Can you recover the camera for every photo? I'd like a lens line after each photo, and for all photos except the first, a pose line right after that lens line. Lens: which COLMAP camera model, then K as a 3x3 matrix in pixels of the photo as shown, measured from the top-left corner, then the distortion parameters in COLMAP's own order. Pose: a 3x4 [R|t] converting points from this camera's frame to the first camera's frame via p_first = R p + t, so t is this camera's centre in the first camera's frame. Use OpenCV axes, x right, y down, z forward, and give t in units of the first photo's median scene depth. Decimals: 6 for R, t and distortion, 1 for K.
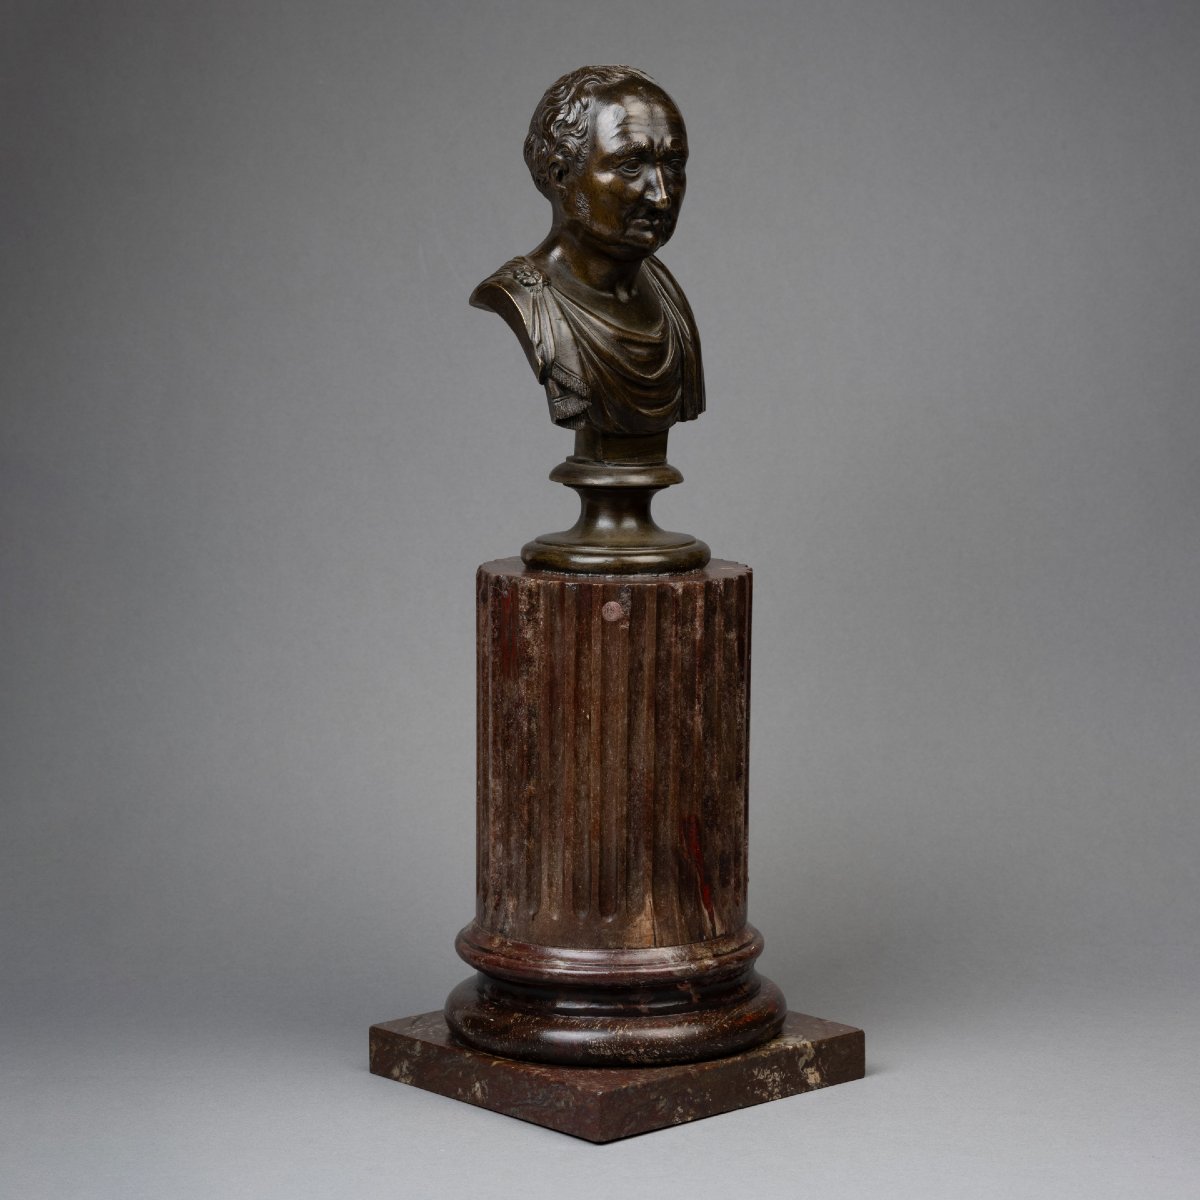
lens RADIAL K [[6201.6, 0, 609.9], [0, 6201.6, 588.8], [0, 0, 1]] dist [1.040405, 0.000000]
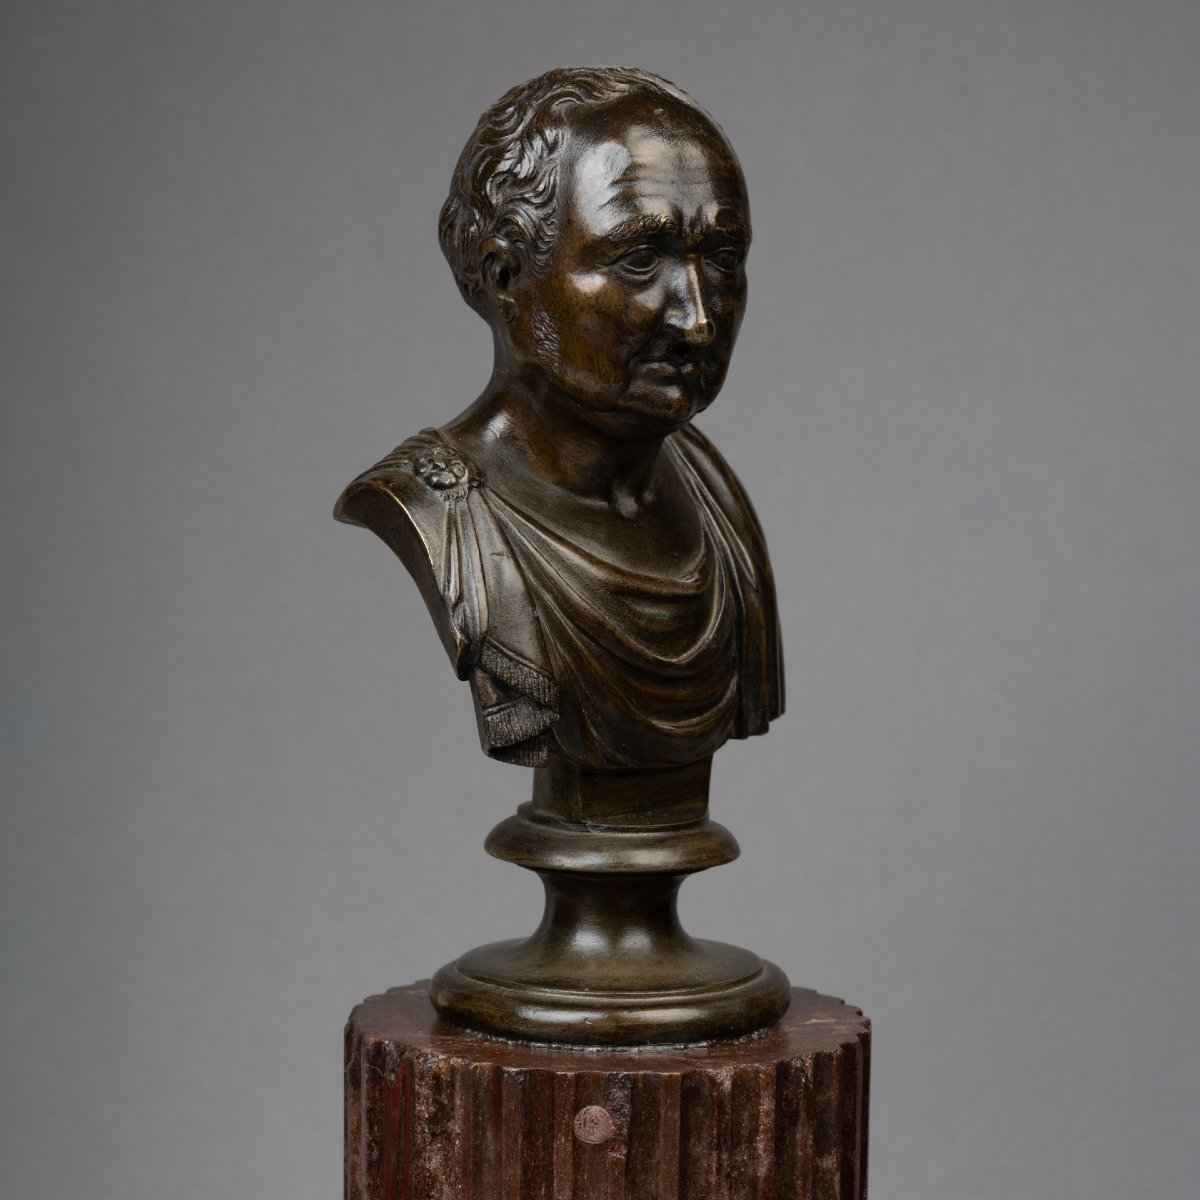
lens RADIAL K [[6201.6, 0, 608.2], [0, 6201.6, 597.8], [0, 0, 1]] dist [1.040405, 0.000000]
pose [[0.999594, 0.008660, -0.027150, 0.015038], [-0.008759, 0.999955, -0.003533, -0.037718], [0.027119, 0.003770, 0.999625, 0.479231]]
